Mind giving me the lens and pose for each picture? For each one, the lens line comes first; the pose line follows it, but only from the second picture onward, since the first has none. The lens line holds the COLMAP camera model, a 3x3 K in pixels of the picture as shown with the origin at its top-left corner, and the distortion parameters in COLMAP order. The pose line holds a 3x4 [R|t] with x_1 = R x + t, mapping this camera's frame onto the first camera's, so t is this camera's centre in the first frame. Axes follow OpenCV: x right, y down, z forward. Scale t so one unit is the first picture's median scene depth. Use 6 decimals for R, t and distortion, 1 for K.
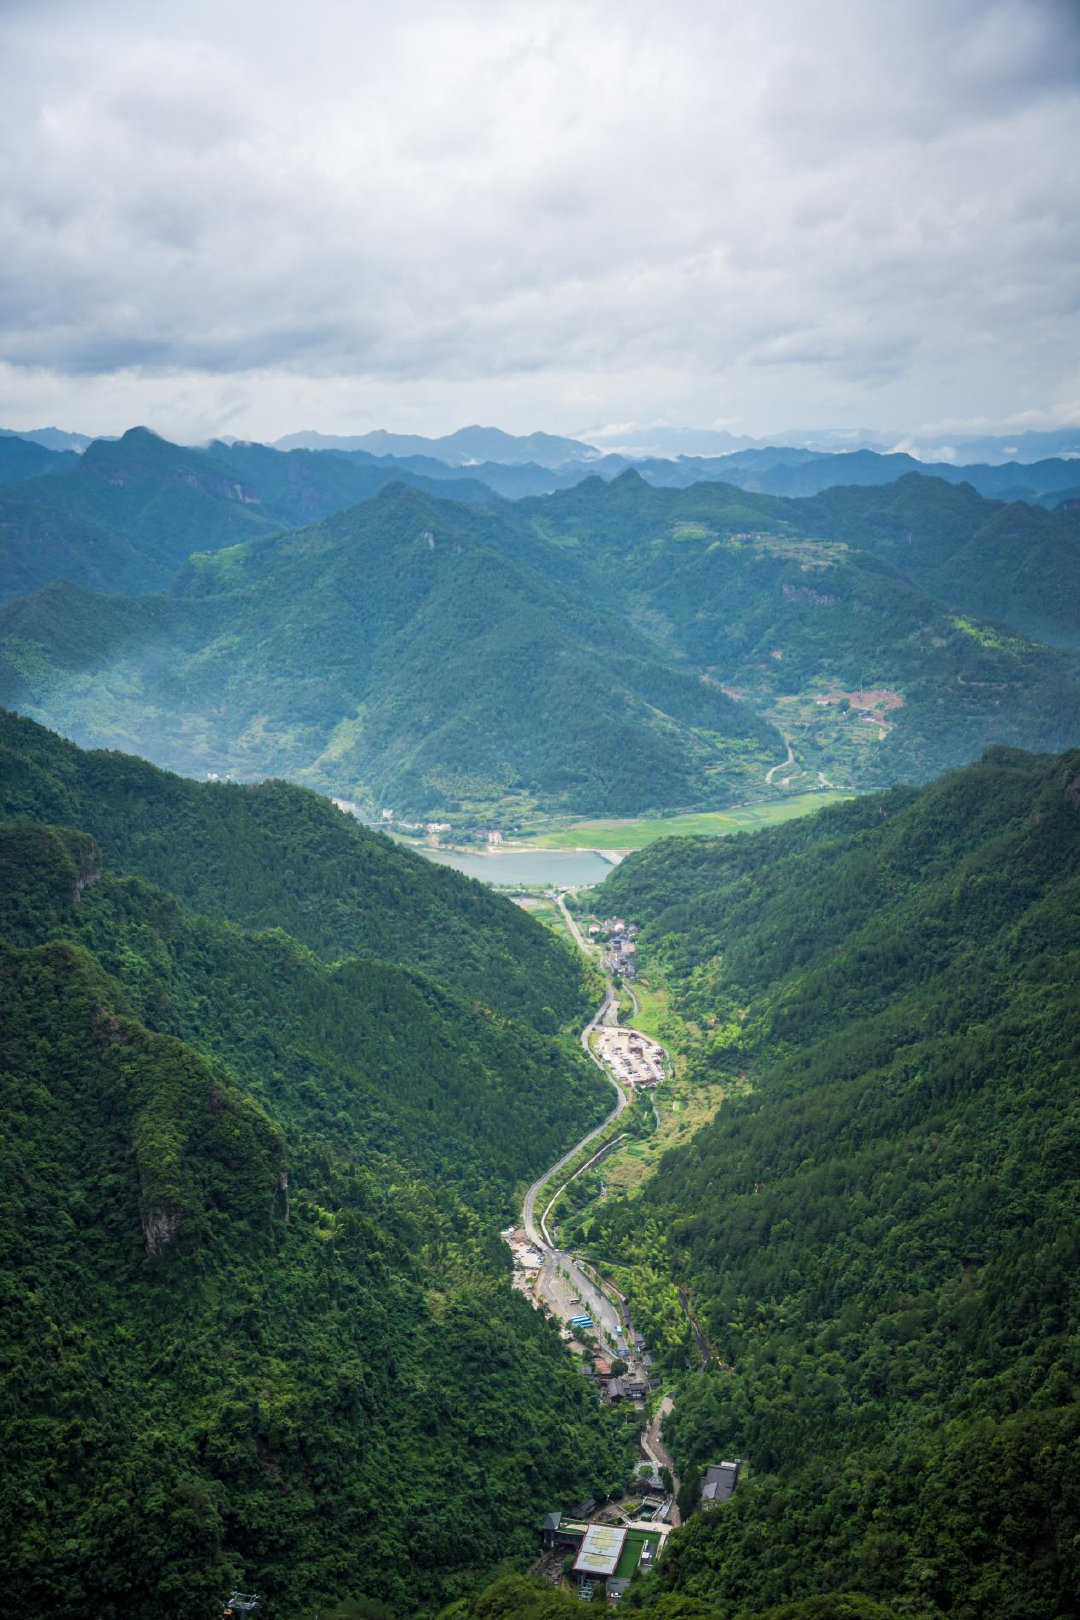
lens RADIAL K [[1690.4, 0, 540.0], [0, 1690.4, 810.0], [0, 0, 1]] dist [-0.006142, -0.003969]
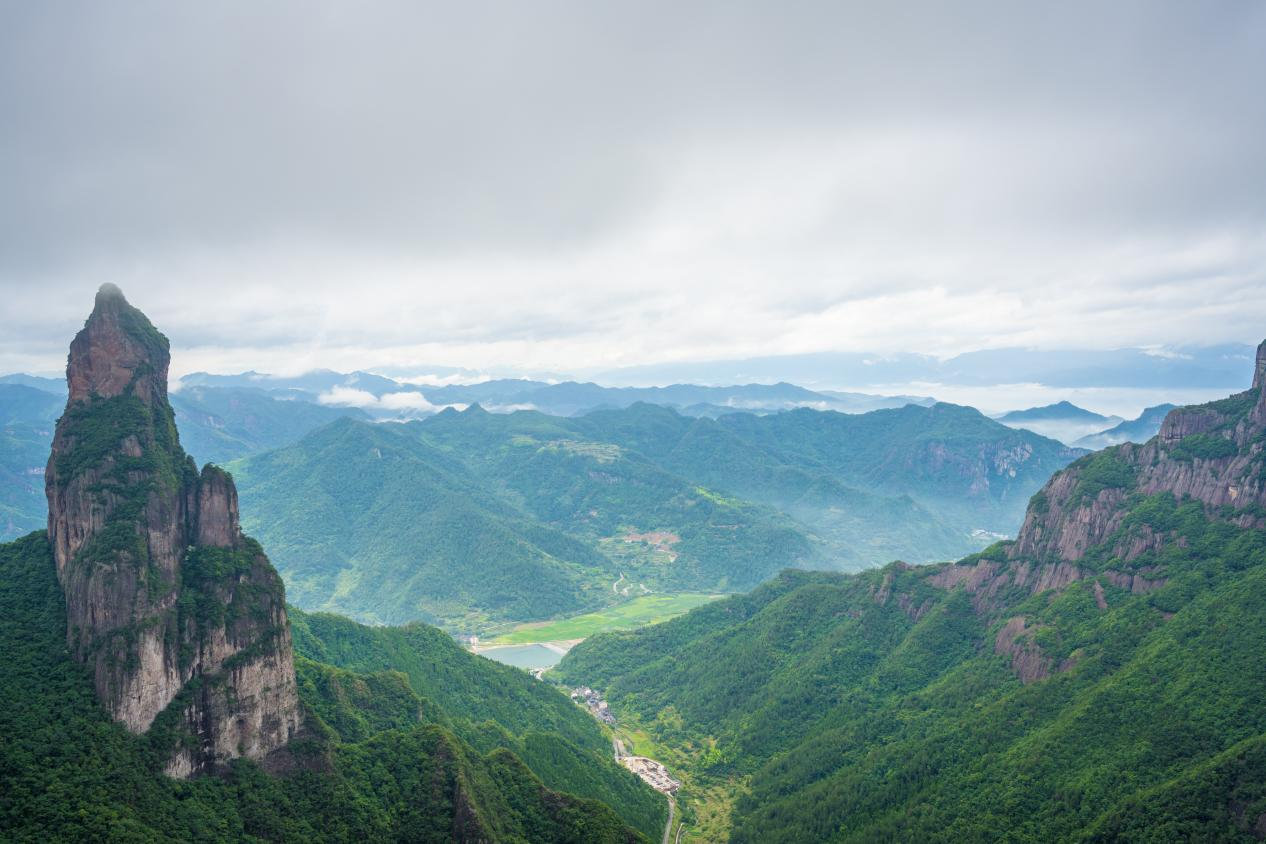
lens RADIAL K [[1046.8, 0, 603.2], [0, 1046.8, 424.8], [0, 0, 1]] dist [0.008537, -0.001816]
pose [[0.966400, -0.028428, 0.255467, -0.136481], [0.069197, 0.985948, -0.152047, -0.022714], [-0.247555, 0.164615, 0.954787, -0.022109]]
